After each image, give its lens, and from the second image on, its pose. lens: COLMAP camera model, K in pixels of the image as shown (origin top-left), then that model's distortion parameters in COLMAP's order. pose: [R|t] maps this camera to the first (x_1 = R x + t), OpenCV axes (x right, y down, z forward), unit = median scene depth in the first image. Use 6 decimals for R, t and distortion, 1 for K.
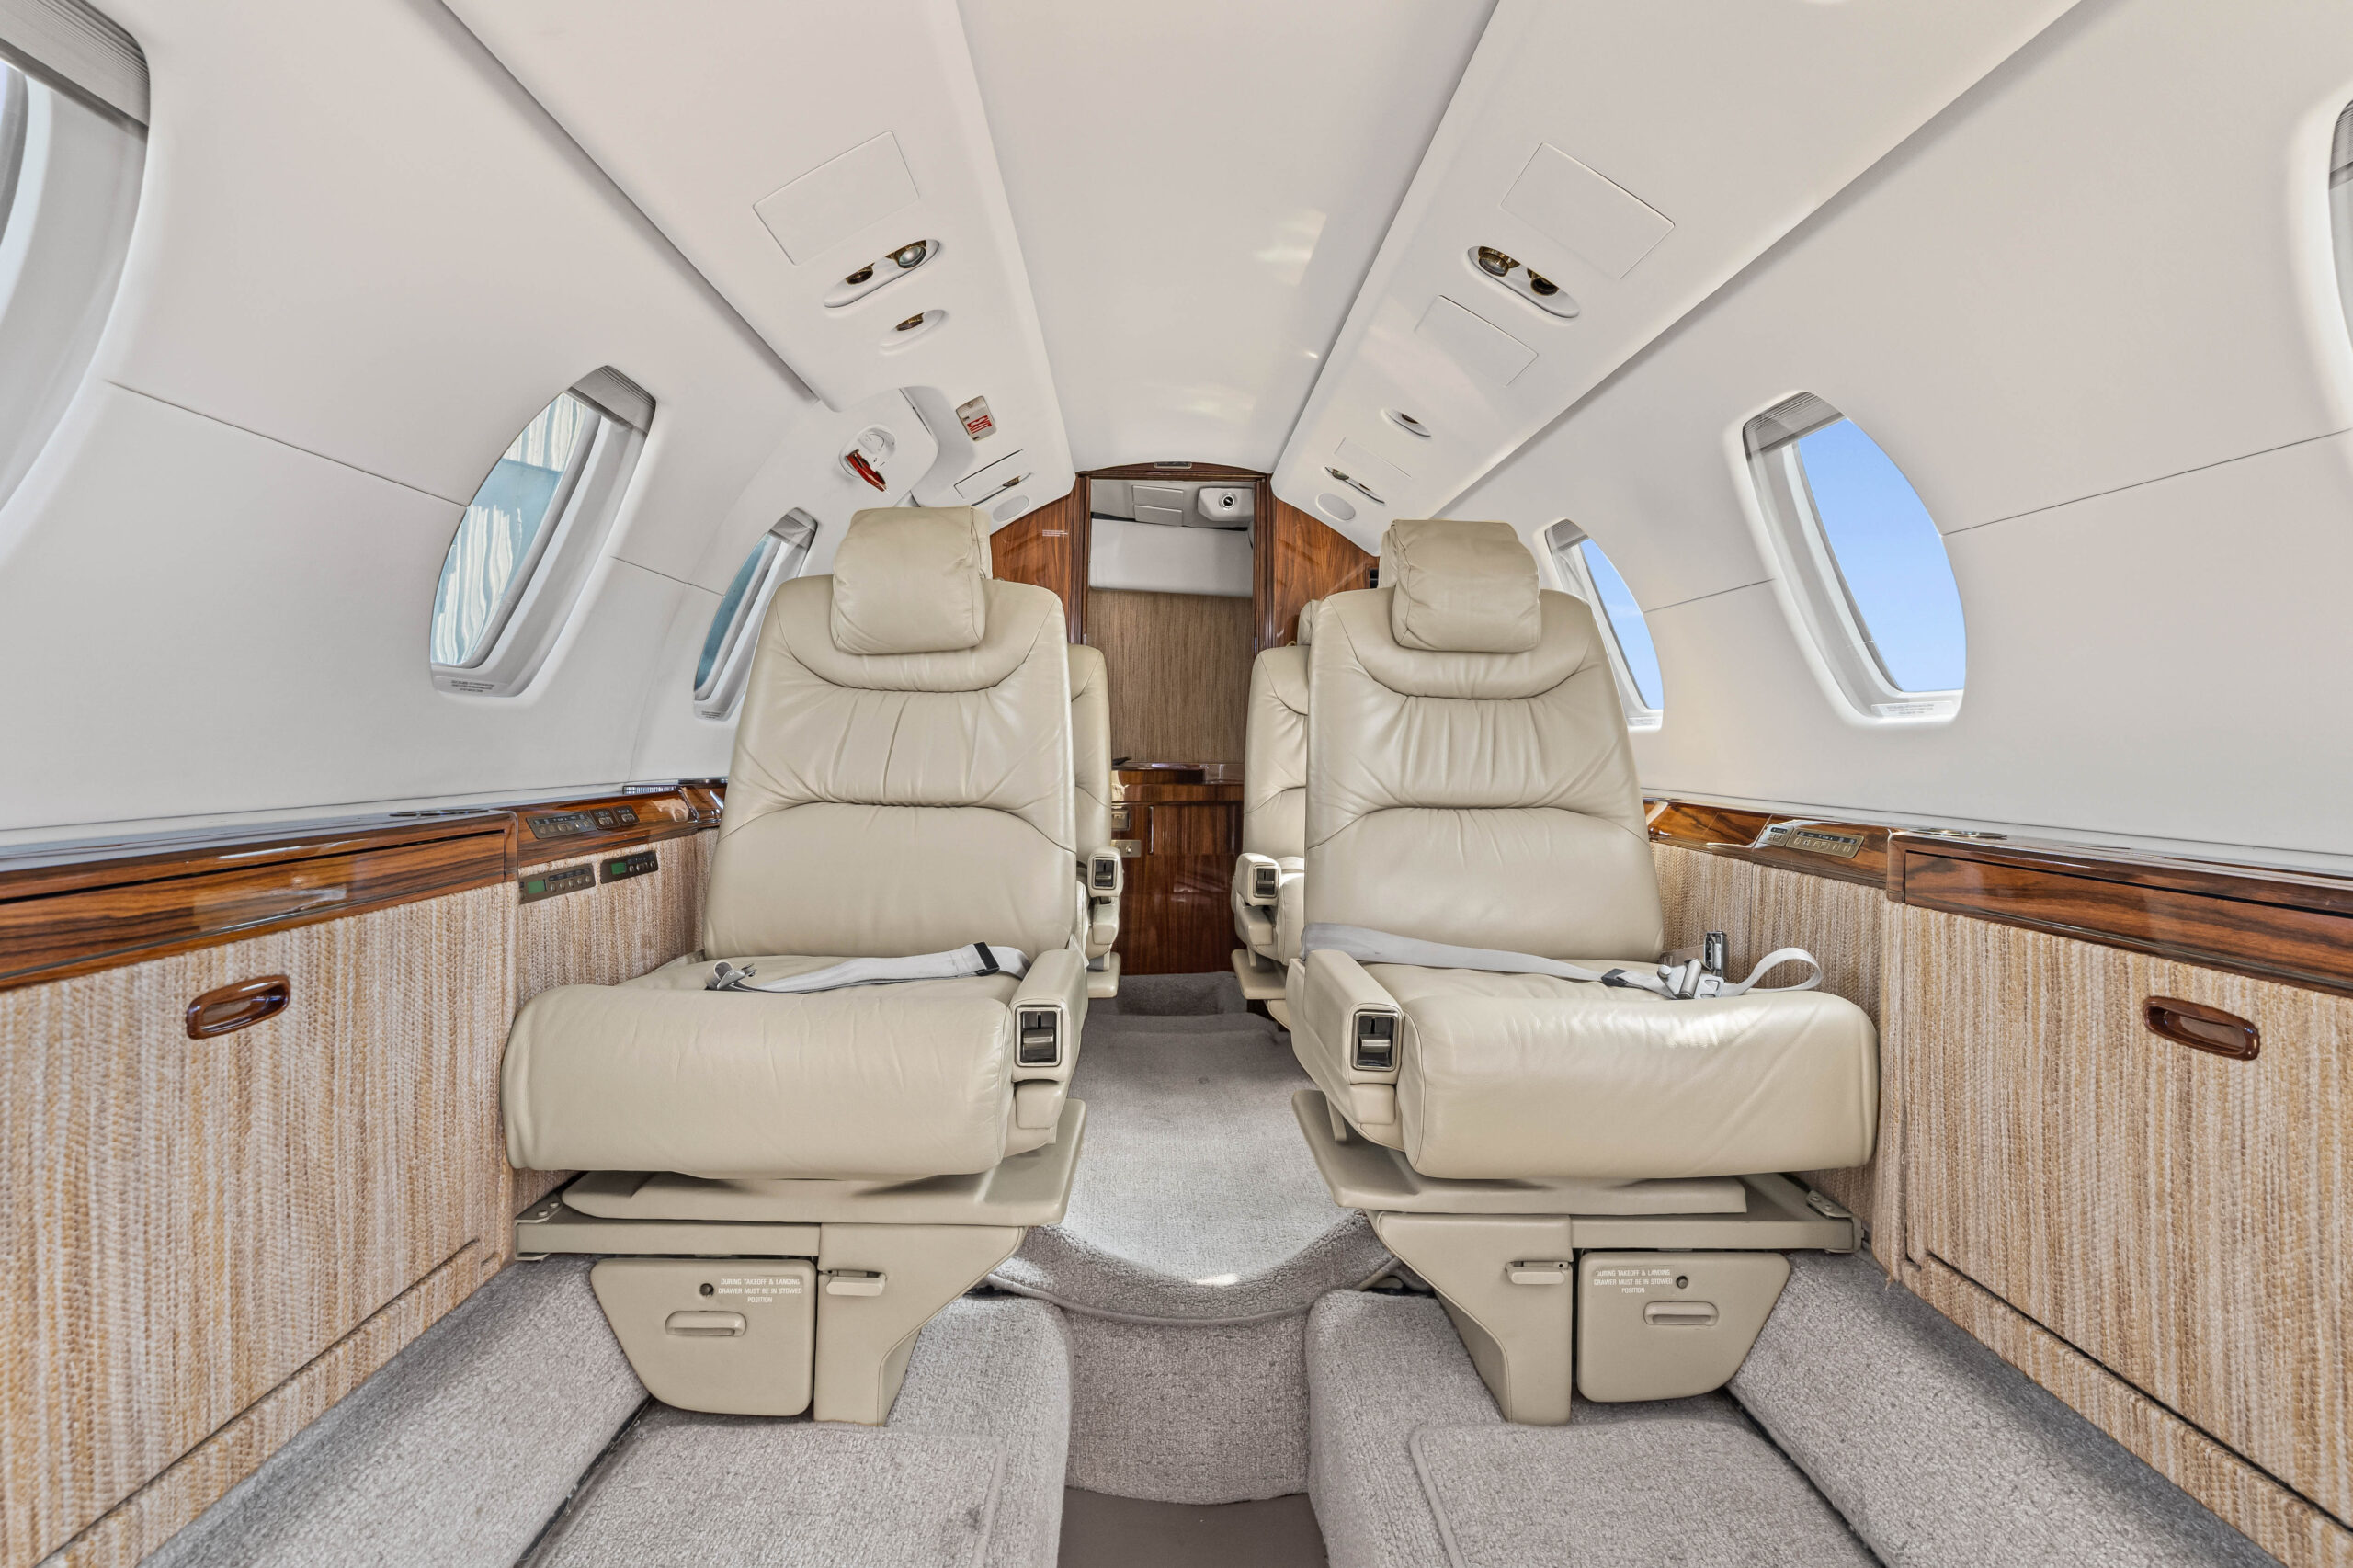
lens RADIAL K [[1074.9, 0, 1163.2], [0, 1074.9, 716.8], [0, 0, 1]] dist [-0.006698, 0.002707]
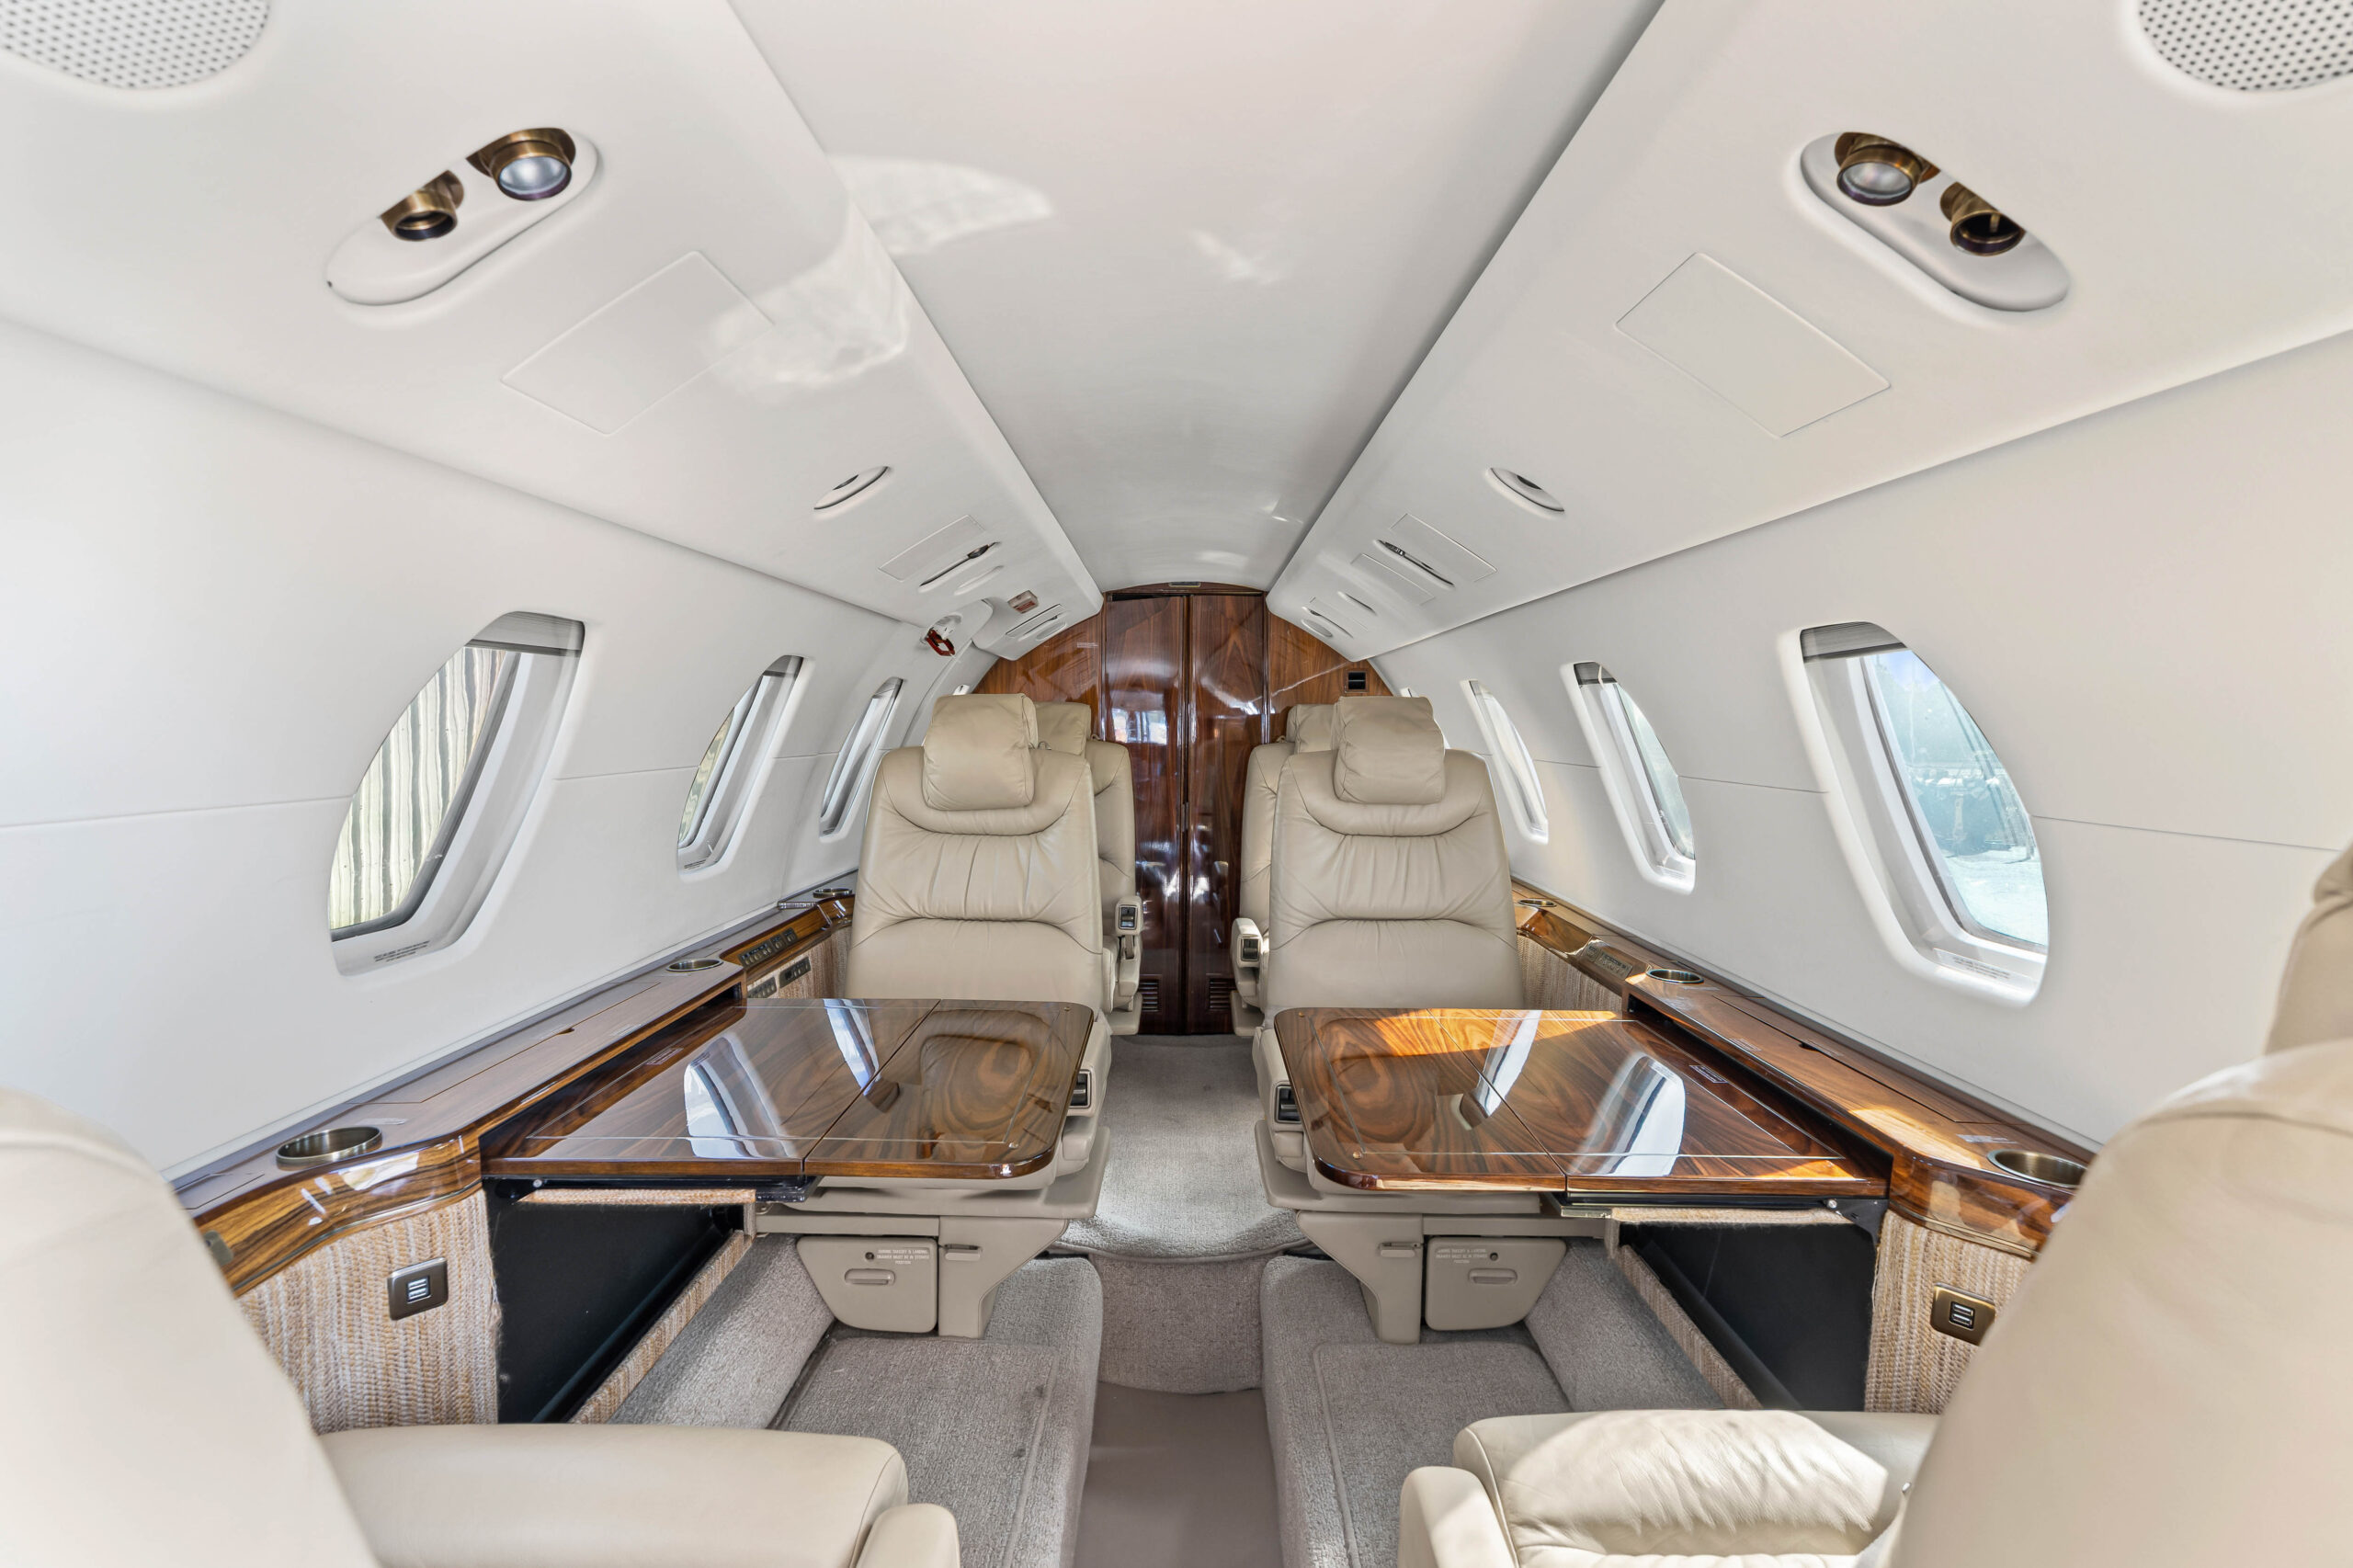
lens RADIAL K [[1074.9, 0, 1172.8], [0, 1074.9, 765.1], [0, 0, 1]] dist [-0.006698, 0.002707]
pose [[0.999458, -0.006591, -0.032261, 0.070546], [0.009162, 0.996736, 0.080203, -0.279040], [0.031627, -0.080455, 0.996256, -0.452736]]
